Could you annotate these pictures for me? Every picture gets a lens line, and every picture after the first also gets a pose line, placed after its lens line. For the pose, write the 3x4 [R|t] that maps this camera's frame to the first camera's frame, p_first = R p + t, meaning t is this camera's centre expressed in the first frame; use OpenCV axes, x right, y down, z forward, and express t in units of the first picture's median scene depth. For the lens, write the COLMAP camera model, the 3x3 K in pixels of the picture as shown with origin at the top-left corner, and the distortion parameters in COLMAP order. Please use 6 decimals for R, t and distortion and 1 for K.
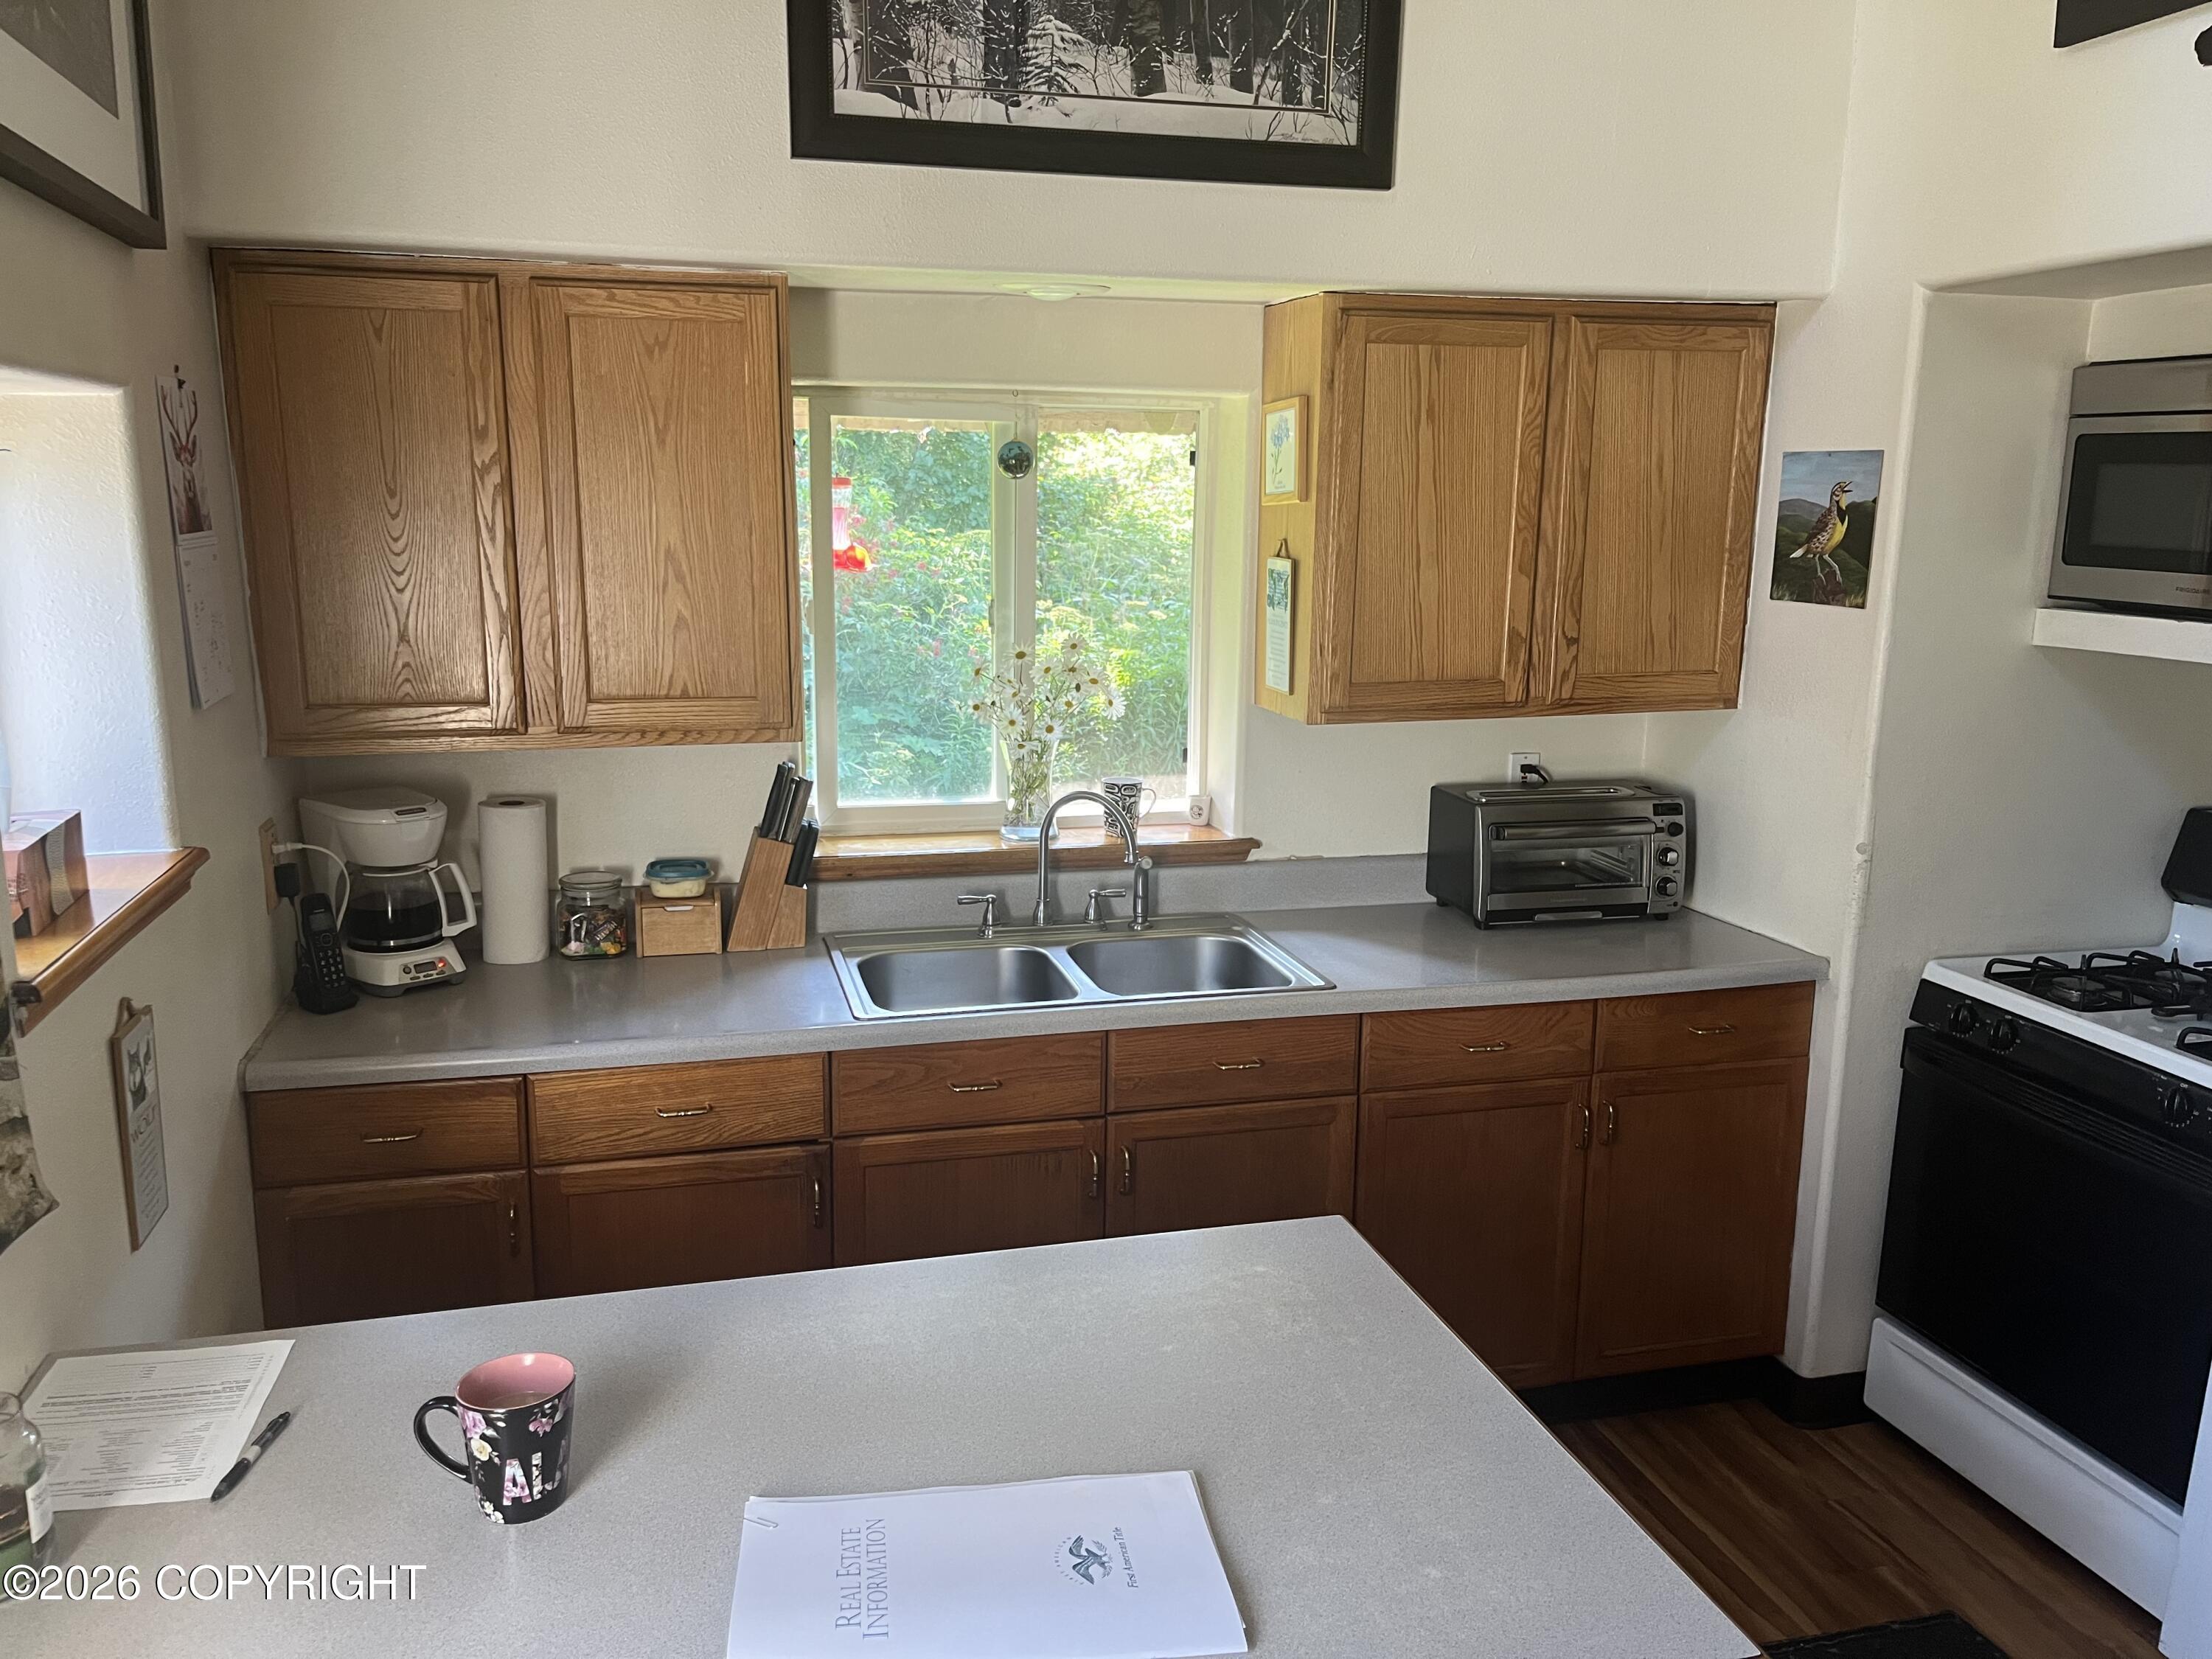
lens RADIAL K [[1674.9, 0, 1106.0], [0, 1674.9, 829.5], [0, 0, 1]] dist [0.030362, -0.043435]
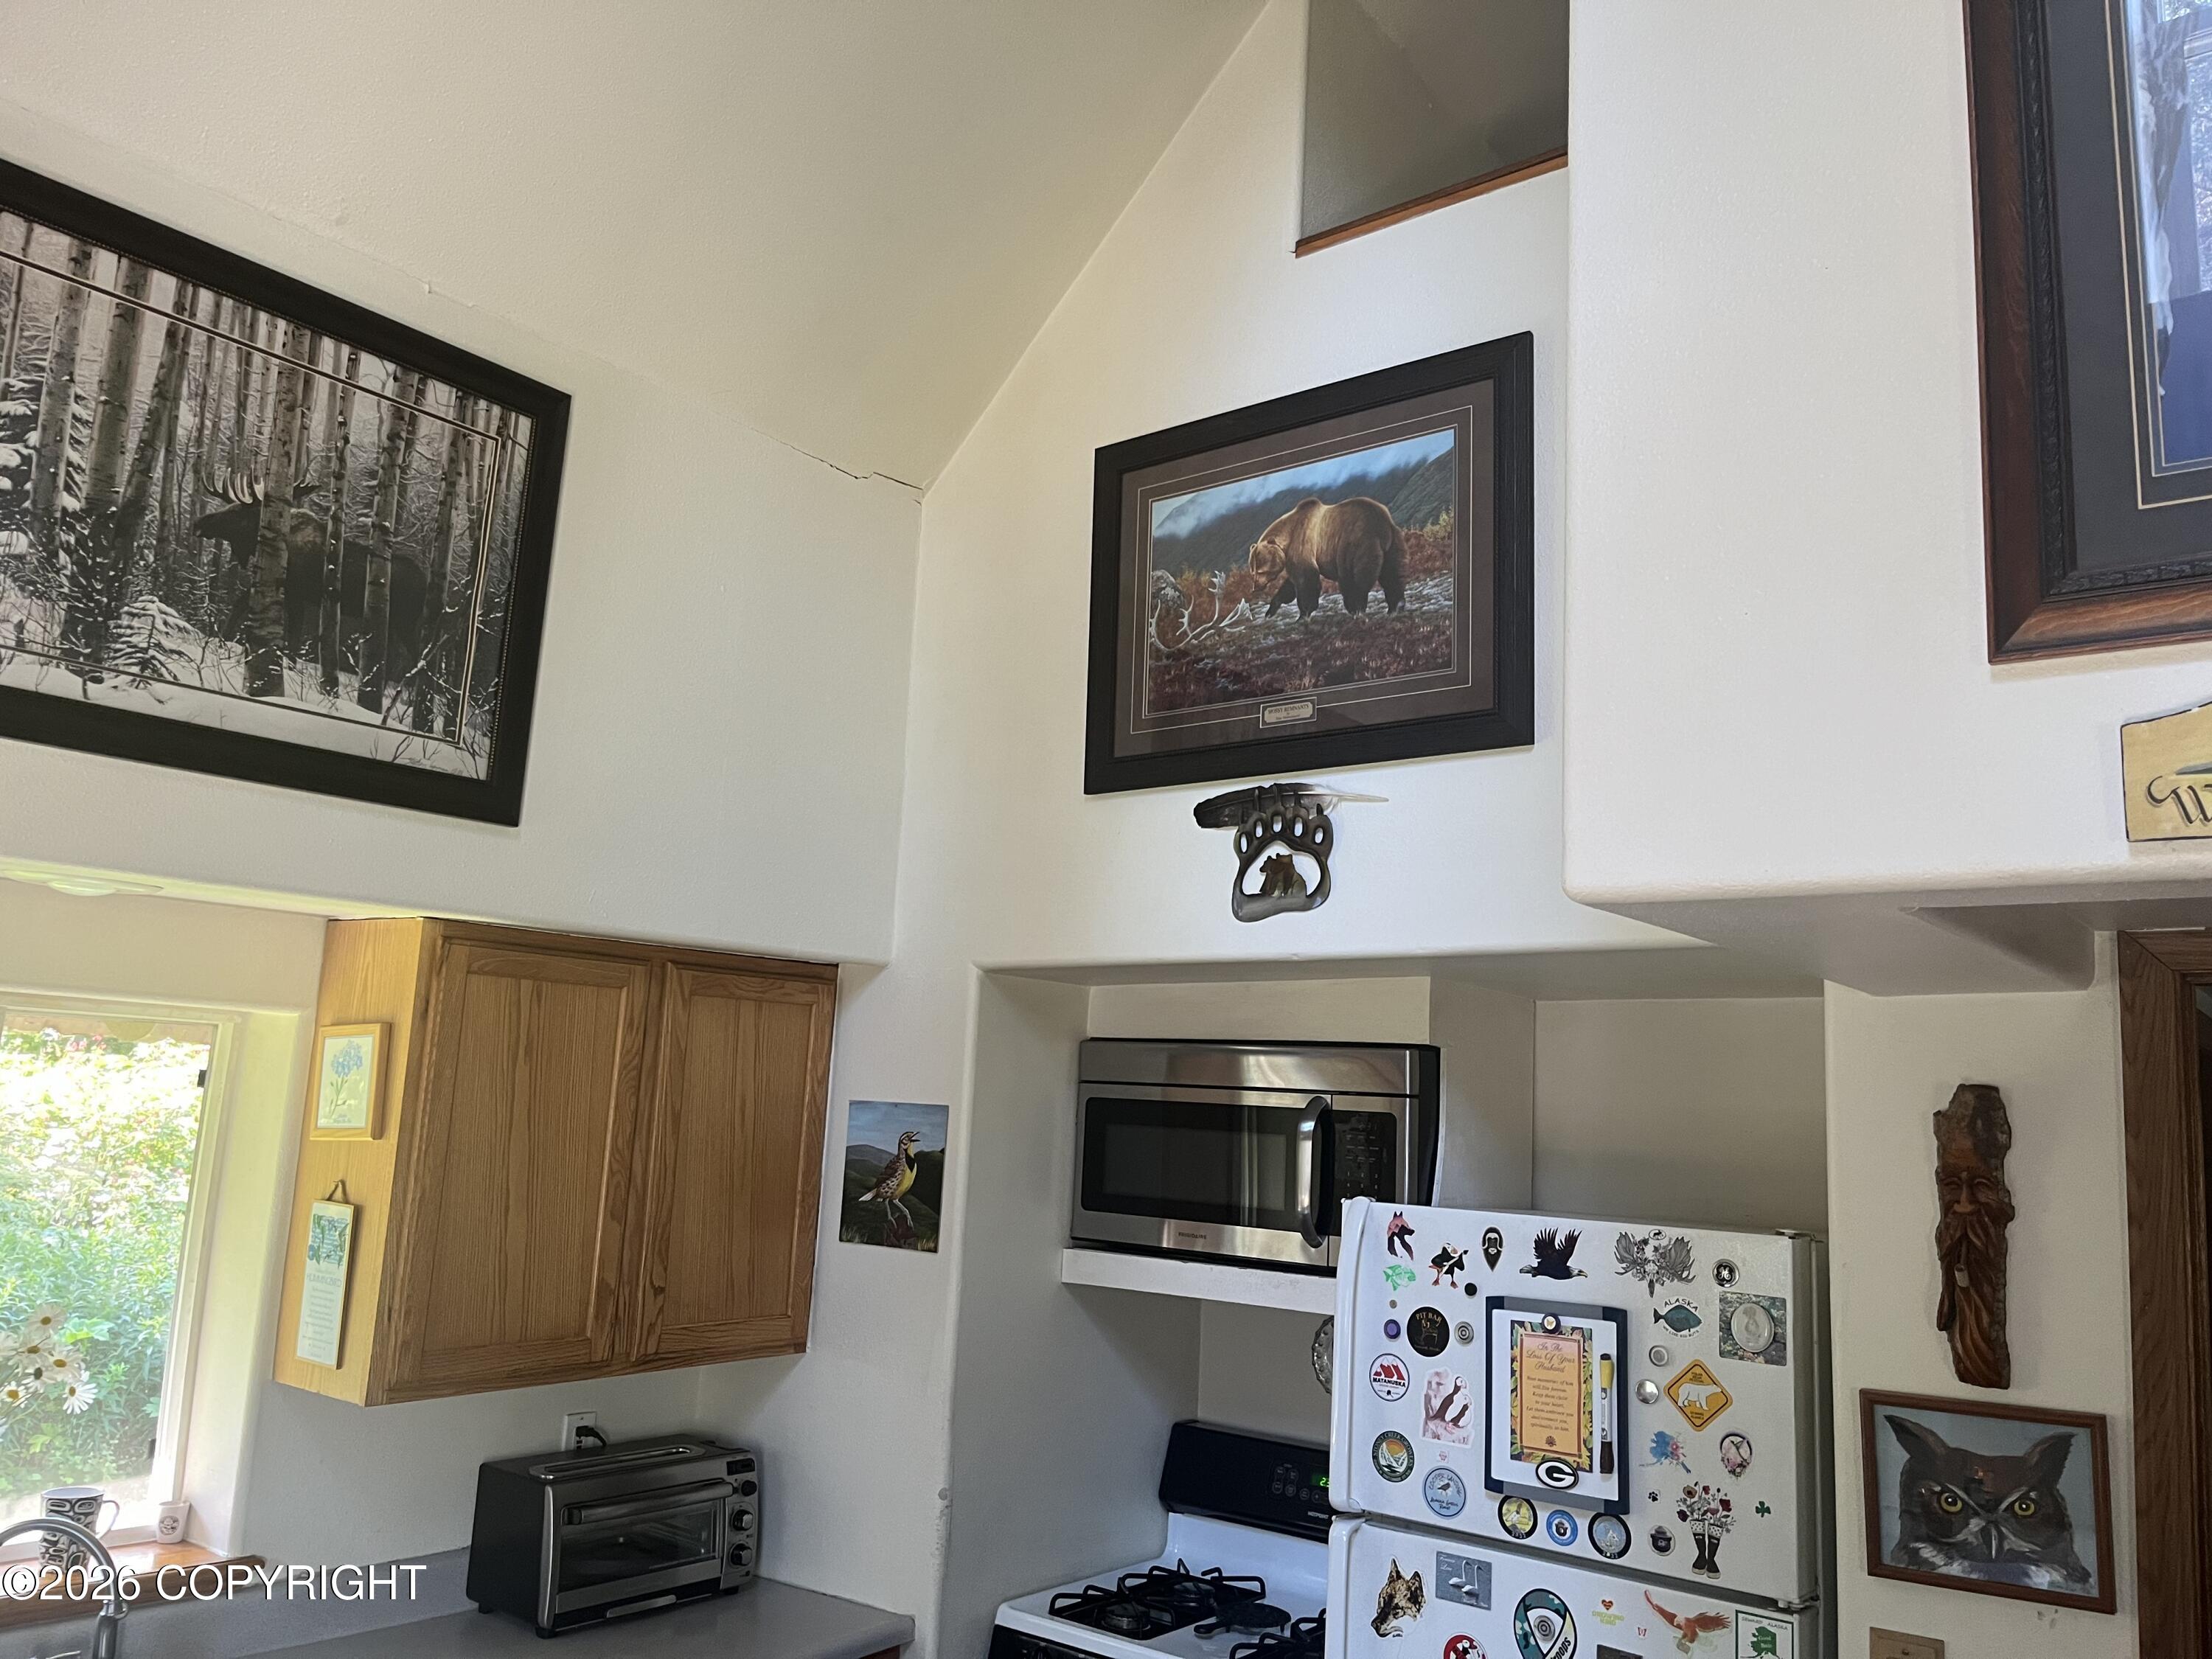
lens RADIAL K [[1674.9, 0, 1106.0], [0, 1674.9, 829.5], [0, 0, 1]] dist [0.030362, -0.043435]
pose [[0.793790, 0.127828, 0.594607, -0.126513], [0.084327, 0.945088, -0.315750, -0.038460], [-0.602317, 0.300781, 0.739422, 0.066602]]
